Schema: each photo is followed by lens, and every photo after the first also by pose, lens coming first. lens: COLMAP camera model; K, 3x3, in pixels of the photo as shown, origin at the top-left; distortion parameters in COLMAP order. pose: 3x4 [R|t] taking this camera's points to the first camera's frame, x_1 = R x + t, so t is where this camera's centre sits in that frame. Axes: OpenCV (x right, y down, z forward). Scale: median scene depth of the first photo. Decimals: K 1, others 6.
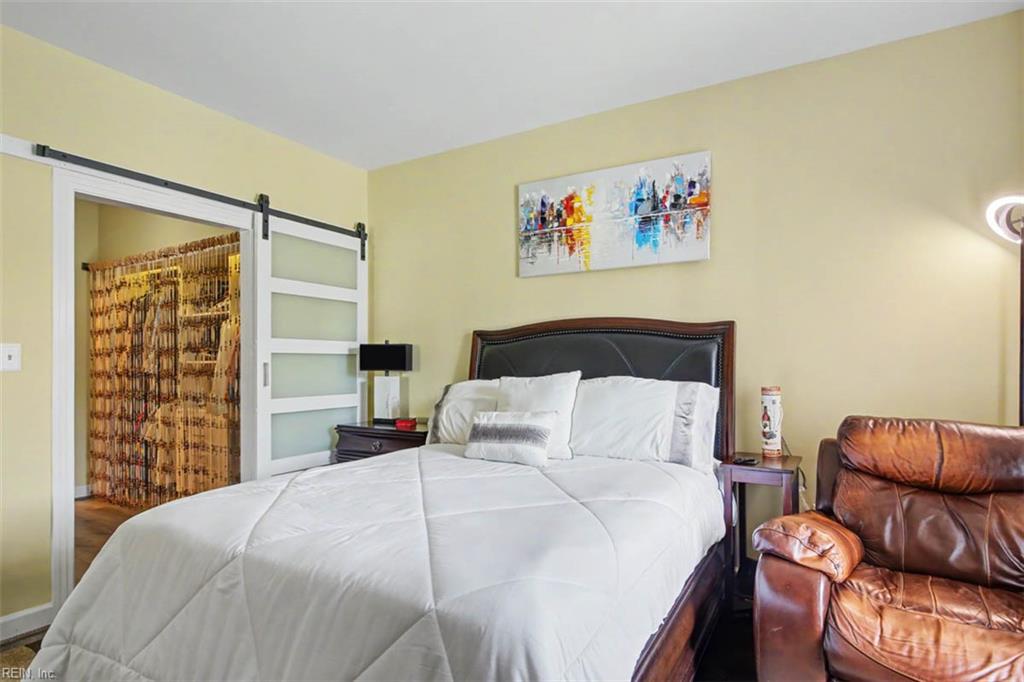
lens RADIAL K [[549.3, 0, 518.4], [0, 549.3, 348.9], [0, 0, 1]] dist [-0.012392, 0.011606]
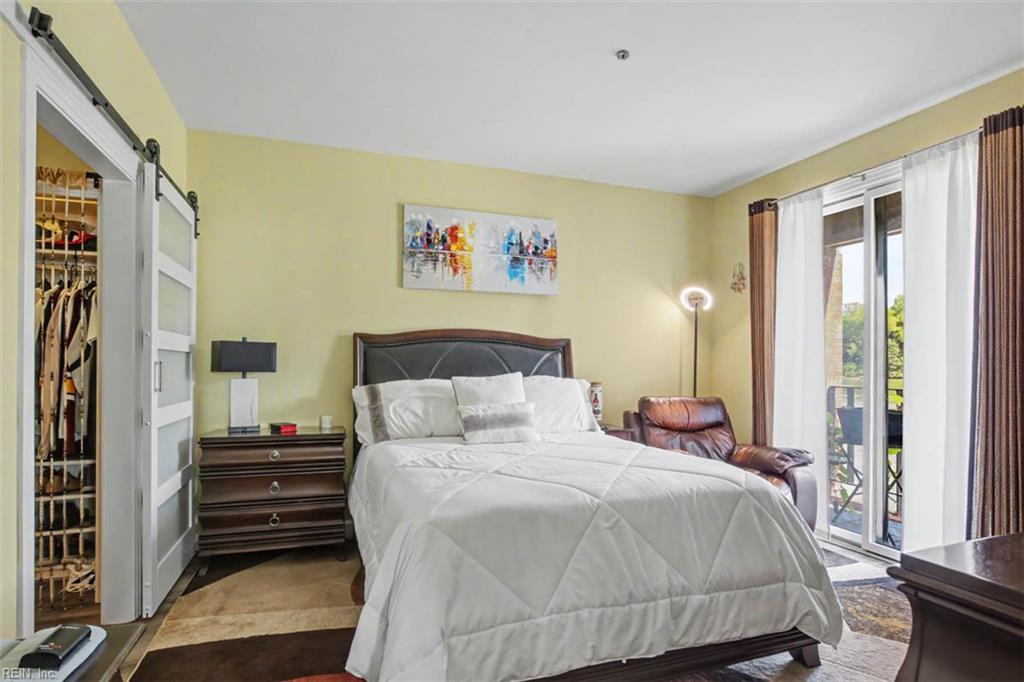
lens RADIAL K [[549.3, 0, 511.5], [0, 549.3, 361.9], [0, 0, 1]] dist [-0.012392, 0.011606]
pose [[0.643716, 0.013792, 0.765140, -0.748372], [-0.027649, 0.999604, 0.005243, 0.007861], [-0.764765, -0.024530, 0.643842, 0.126424]]
